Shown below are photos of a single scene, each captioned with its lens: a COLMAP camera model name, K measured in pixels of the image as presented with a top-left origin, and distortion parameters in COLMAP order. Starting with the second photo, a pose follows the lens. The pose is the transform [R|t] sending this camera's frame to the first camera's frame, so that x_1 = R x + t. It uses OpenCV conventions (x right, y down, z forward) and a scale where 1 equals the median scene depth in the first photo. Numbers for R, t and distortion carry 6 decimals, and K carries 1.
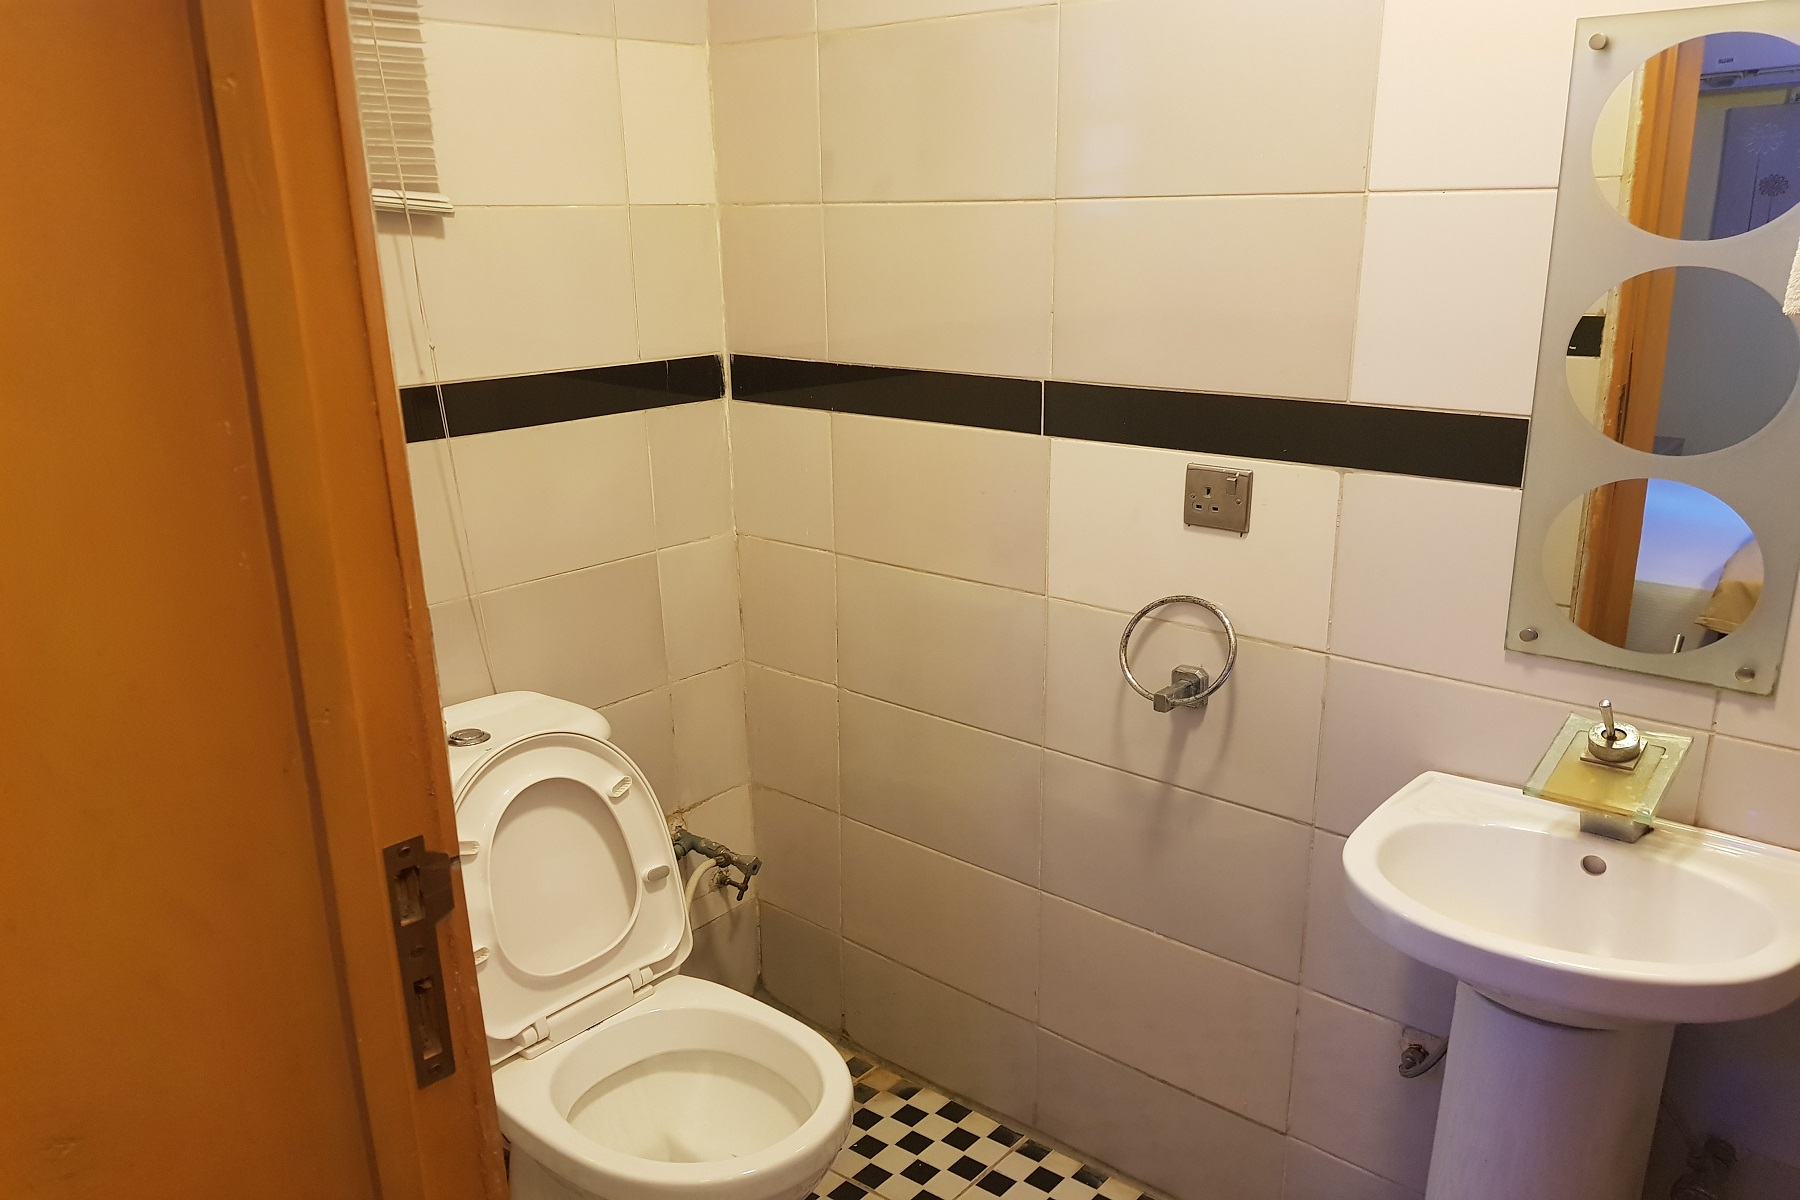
lens RADIAL K [[1398.4, 0, 891.1], [0, 1398.4, 651.9], [0, 0, 1]] dist [0.078250, -0.115457]
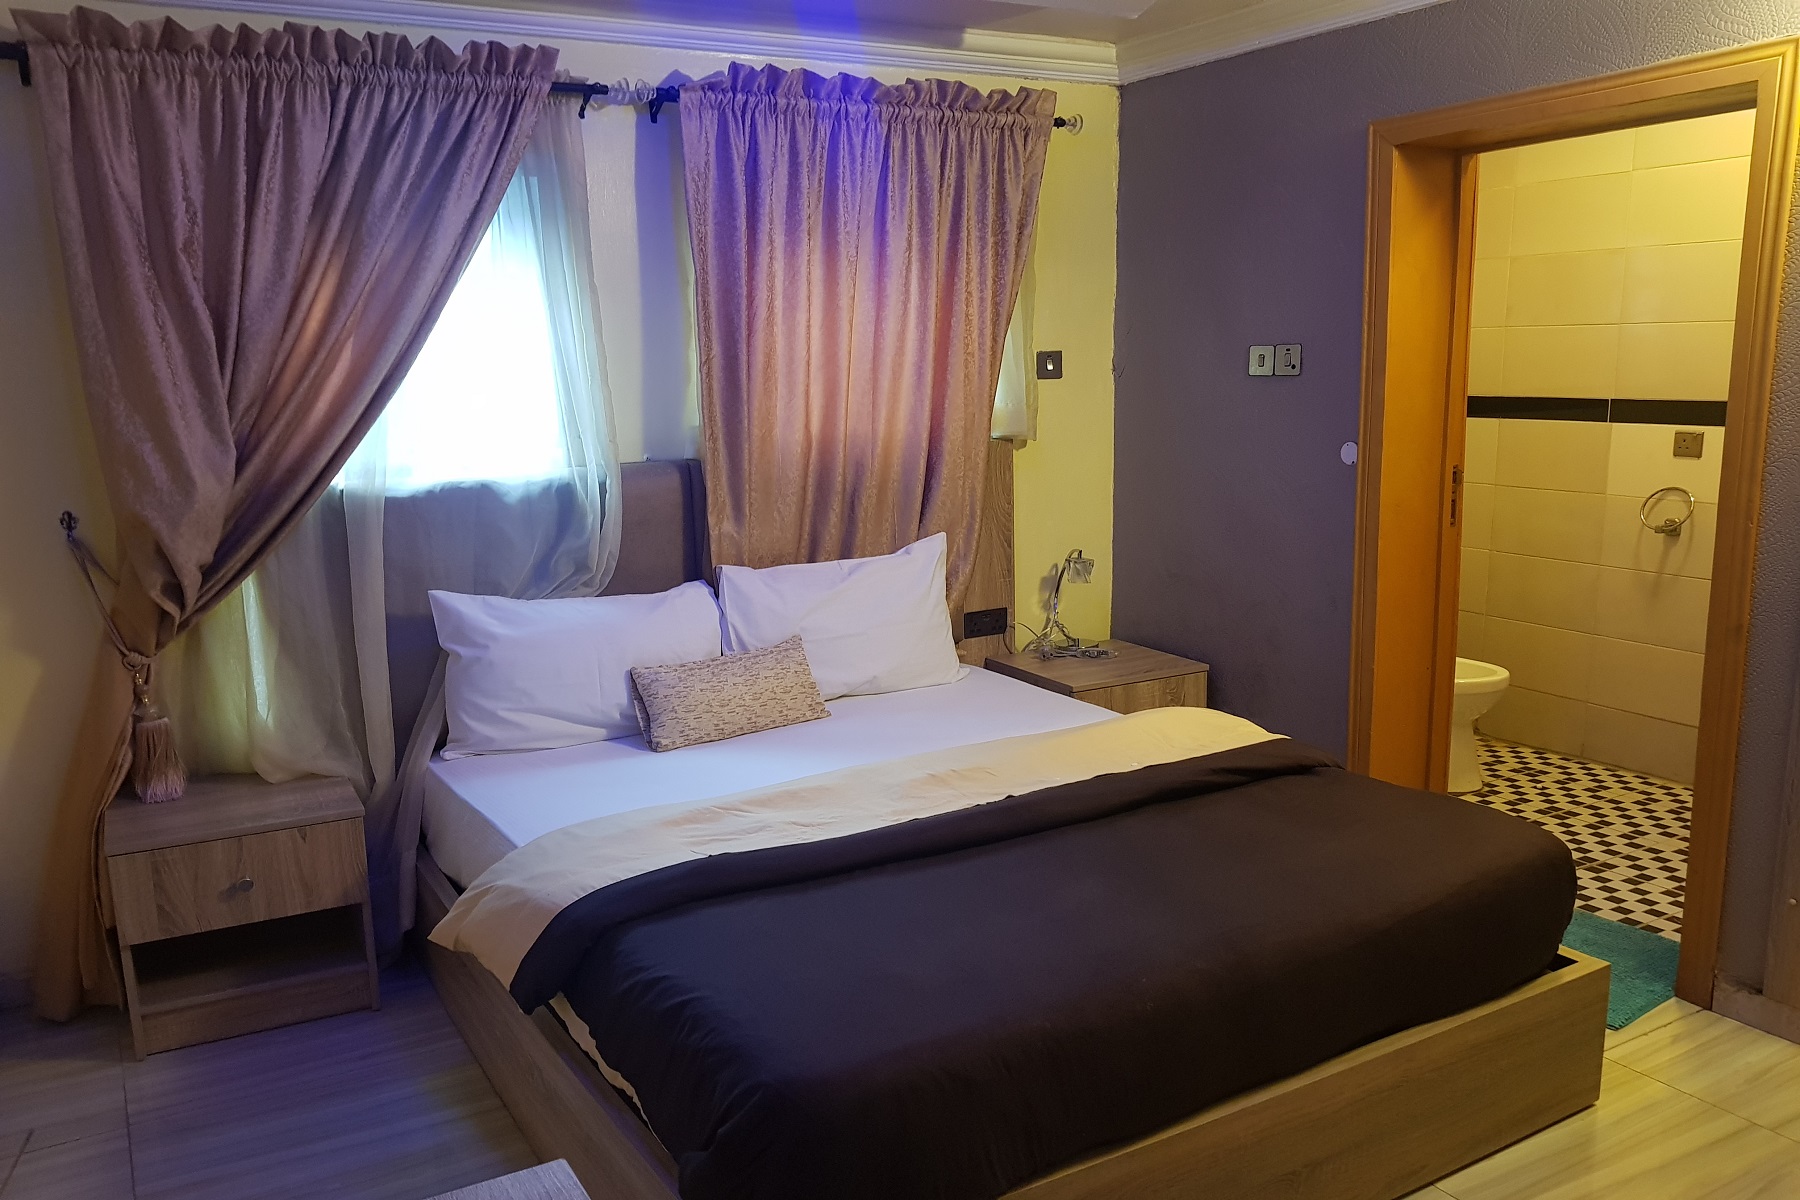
lens RADIAL K [[1396.6, 0, 907.4], [0, 1396.6, 667.1], [0, 0, 1]] dist [0.110962, -0.195490]
pose [[0.948381, 0.061992, -0.311015, -0.246301], [-0.083109, 0.995016, -0.055097, 0.494940], [0.306049, 0.078101, 0.948807, -1.606413]]
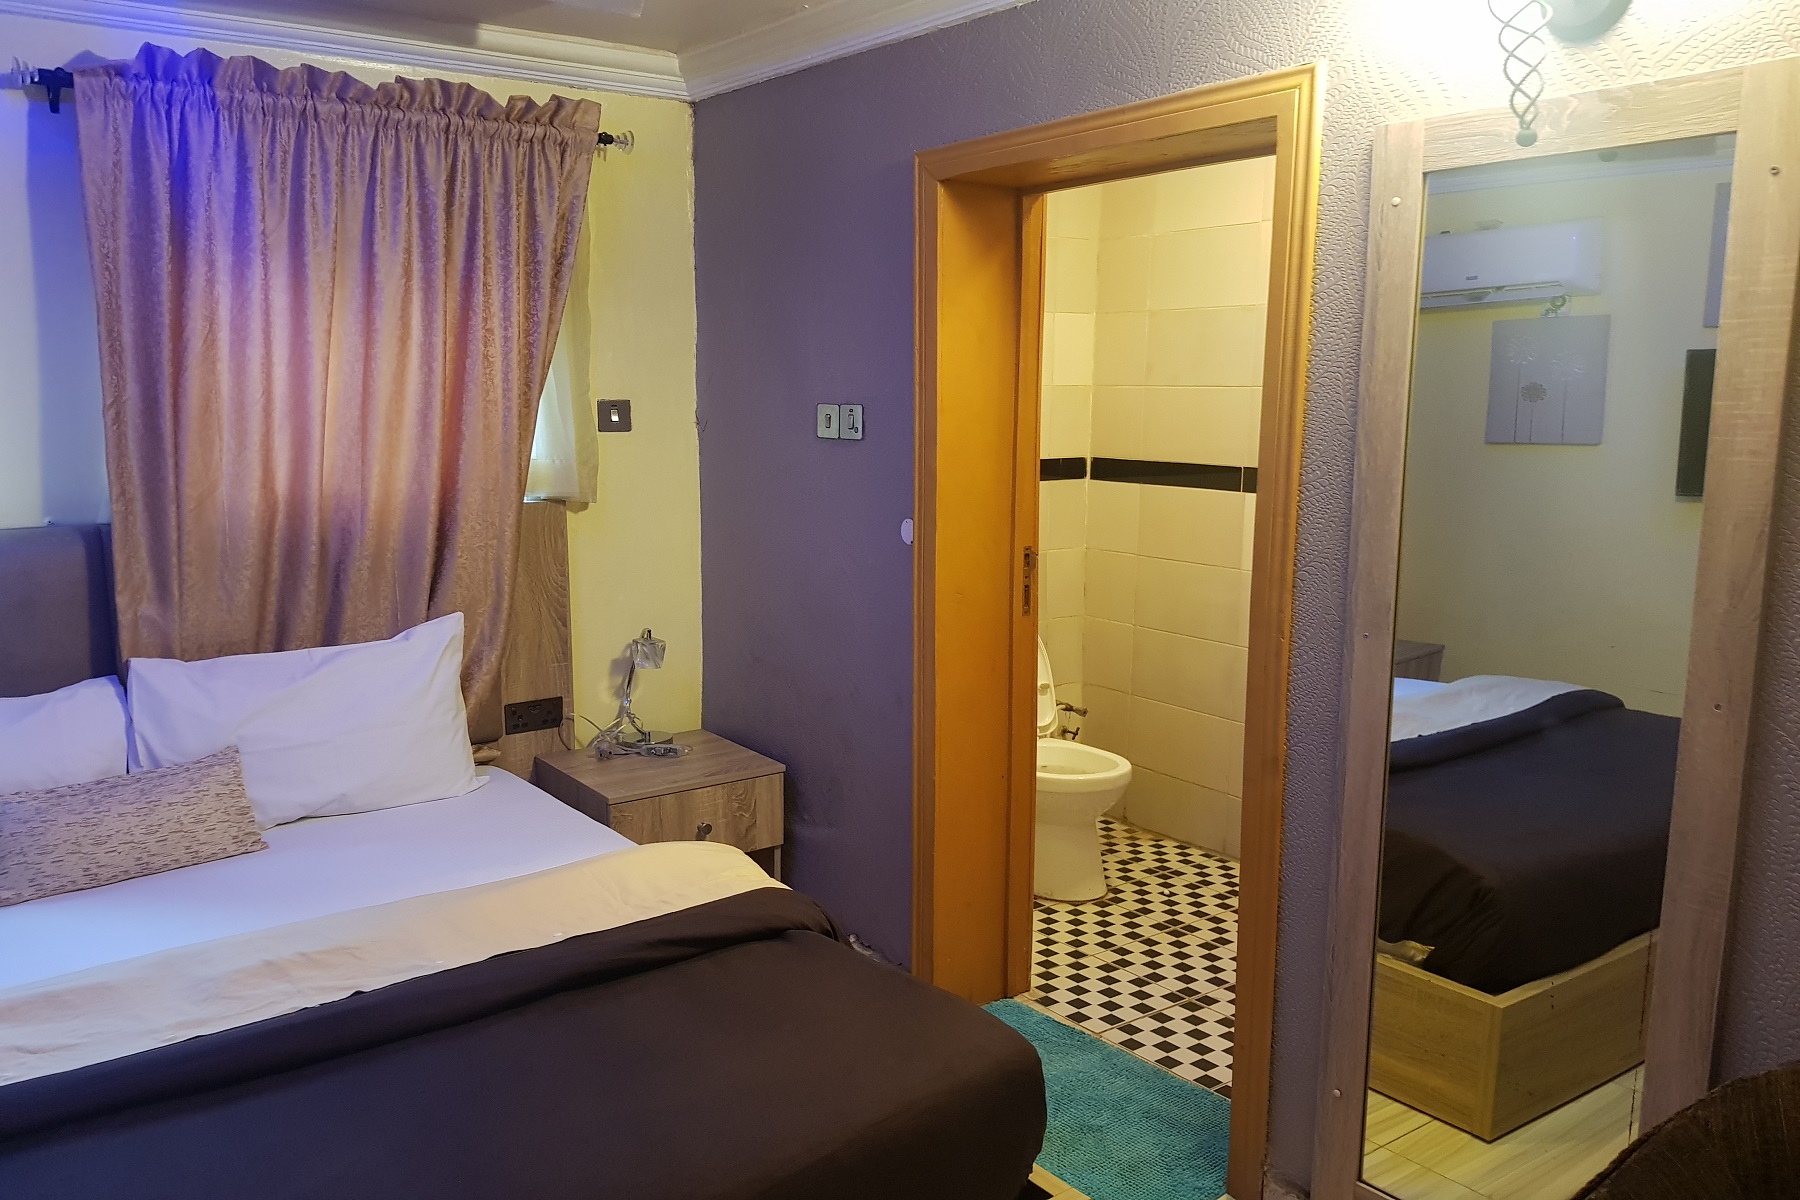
lens RADIAL K [[1398.4, 0, 891.1], [0, 1398.4, 651.9], [0, 0, 1]] dist [0.078250, -0.115457]
pose [[0.978007, 0.054512, -0.201323, 0.035584], [-0.074838, 0.992682, -0.094768, 0.344530], [0.194684, 0.107750, 0.974930, -1.209505]]
